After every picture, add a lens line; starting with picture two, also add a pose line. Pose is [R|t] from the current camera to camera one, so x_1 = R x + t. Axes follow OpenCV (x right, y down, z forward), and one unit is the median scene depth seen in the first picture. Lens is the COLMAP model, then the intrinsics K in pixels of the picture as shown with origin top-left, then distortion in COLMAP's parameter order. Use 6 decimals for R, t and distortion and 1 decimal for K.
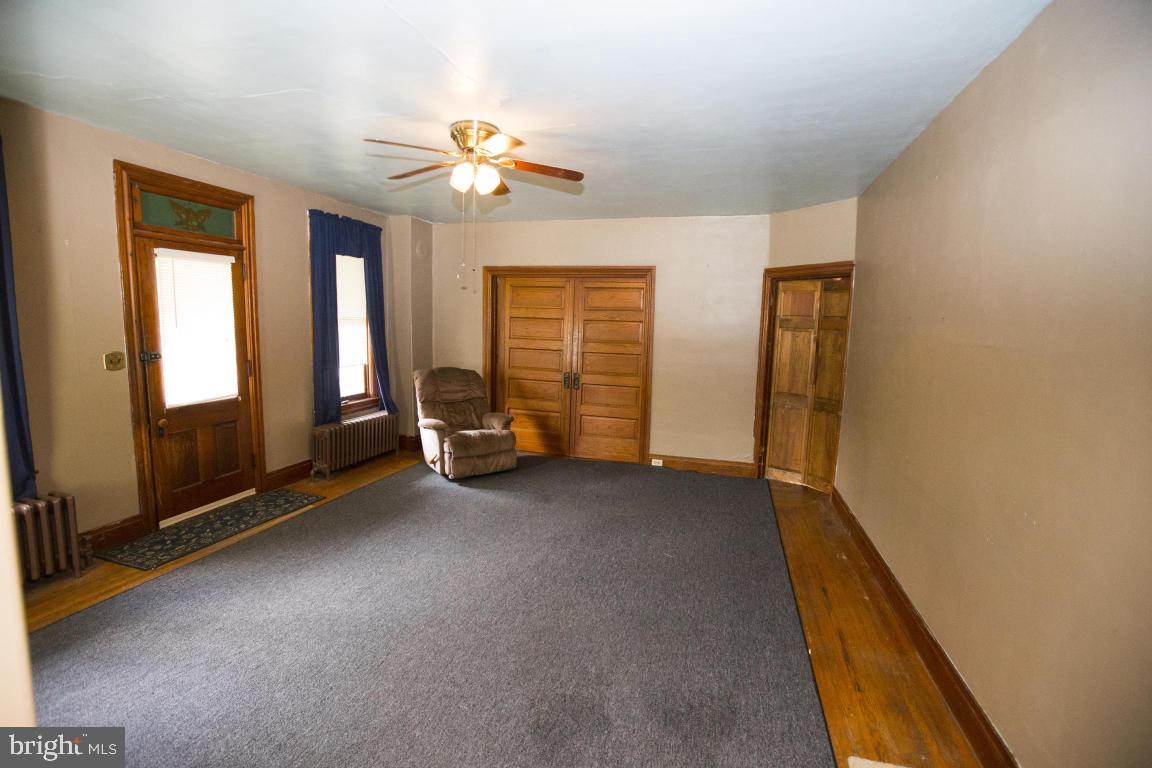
lens RADIAL K [[527.5, 0, 580.5], [0, 527.5, 382.2], [0, 0, 1]] dist [-0.041133, 0.011961]
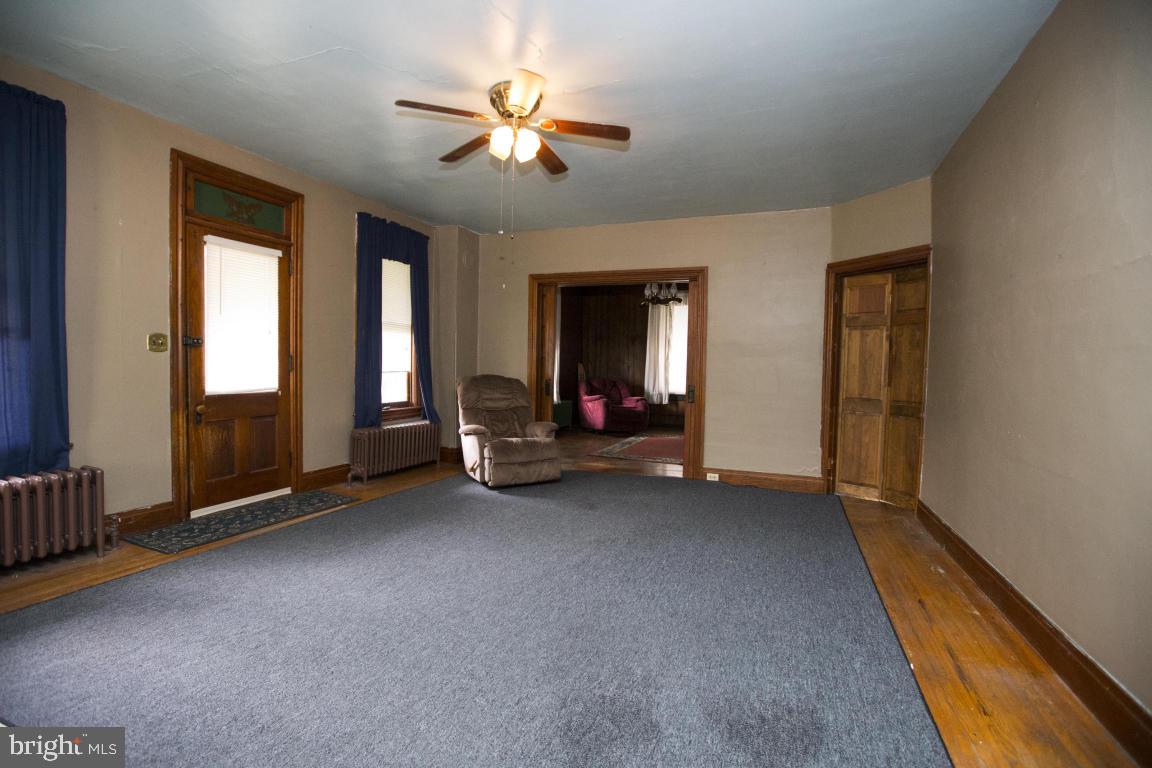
lens RADIAL K [[527.5, 0, 578.2], [0, 527.5, 382.4], [0, 0, 1]] dist [-0.041133, 0.011961]
pose [[0.994937, -0.002683, -0.100460, 0.008682], [-0.006106, 0.996183, -0.087075, 0.119478], [0.100310, 0.087248, 0.991123, 0.094513]]
